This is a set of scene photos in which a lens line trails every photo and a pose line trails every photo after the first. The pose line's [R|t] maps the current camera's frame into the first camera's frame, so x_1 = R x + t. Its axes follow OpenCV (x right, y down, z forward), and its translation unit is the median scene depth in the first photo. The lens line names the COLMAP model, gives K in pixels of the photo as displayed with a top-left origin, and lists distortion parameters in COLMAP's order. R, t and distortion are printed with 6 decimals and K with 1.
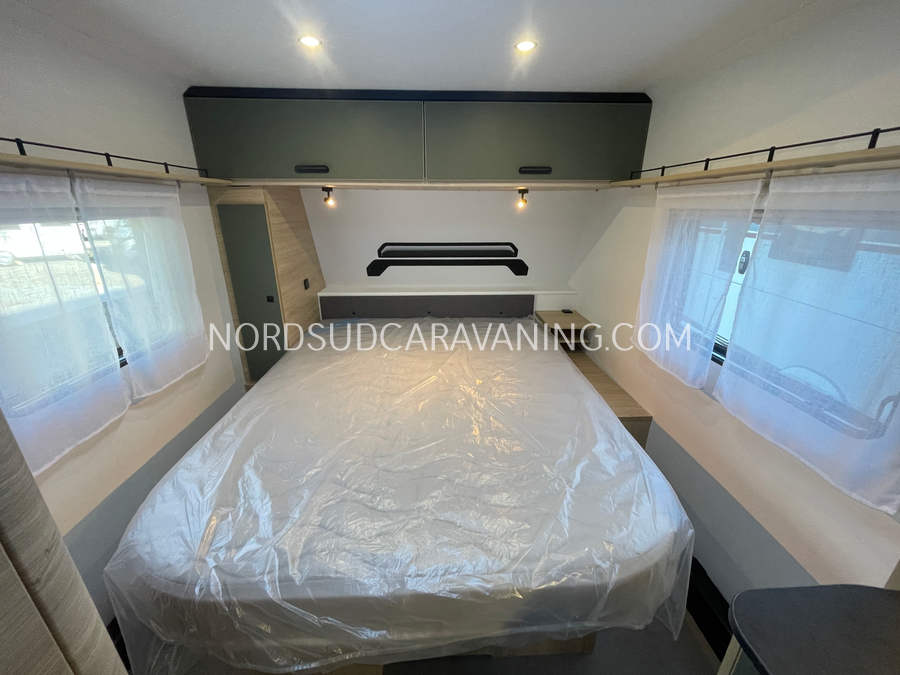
lens RADIAL K [[362.1, 0, 451.8], [0, 362.1, 339.4], [0, 0, 1]] dist [-0.001828, -0.001008]
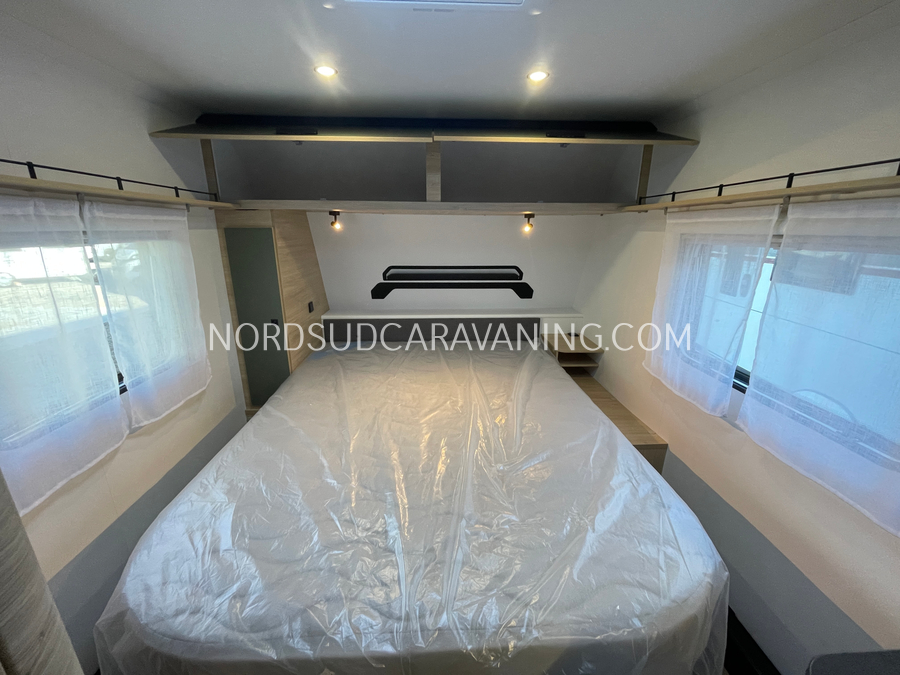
lens RADIAL K [[362.1, 0, 452.0], [0, 362.1, 339.1], [0, 0, 1]] dist [-0.001828, -0.001008]
pose [[0.999994, 0.001787, 0.002835, -0.036043], [-0.001615, 0.998234, -0.059391, -0.012967], [-0.002936, 0.059386, 0.998231, 0.029289]]
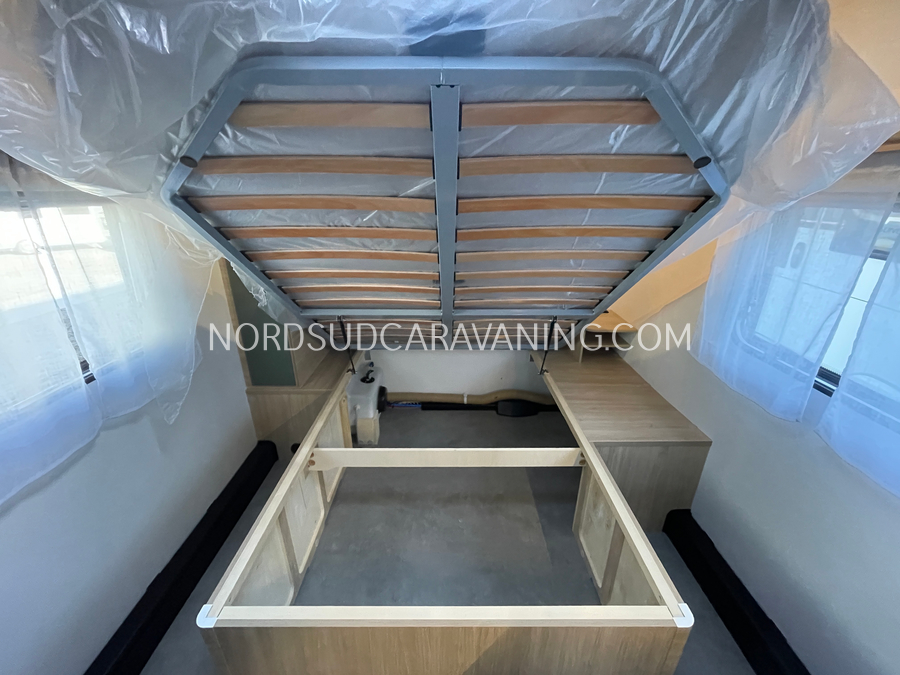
lens RADIAL K [[362.1, 0, 451.5], [0, 362.1, 339.5], [0, 0, 1]] dist [-0.001828, -0.001008]
pose [[0.999056, 0.013842, -0.041179, -0.032412], [-0.012671, 0.999512, 0.028562, -0.059109], [0.041554, -0.028013, 0.998743, 0.190506]]
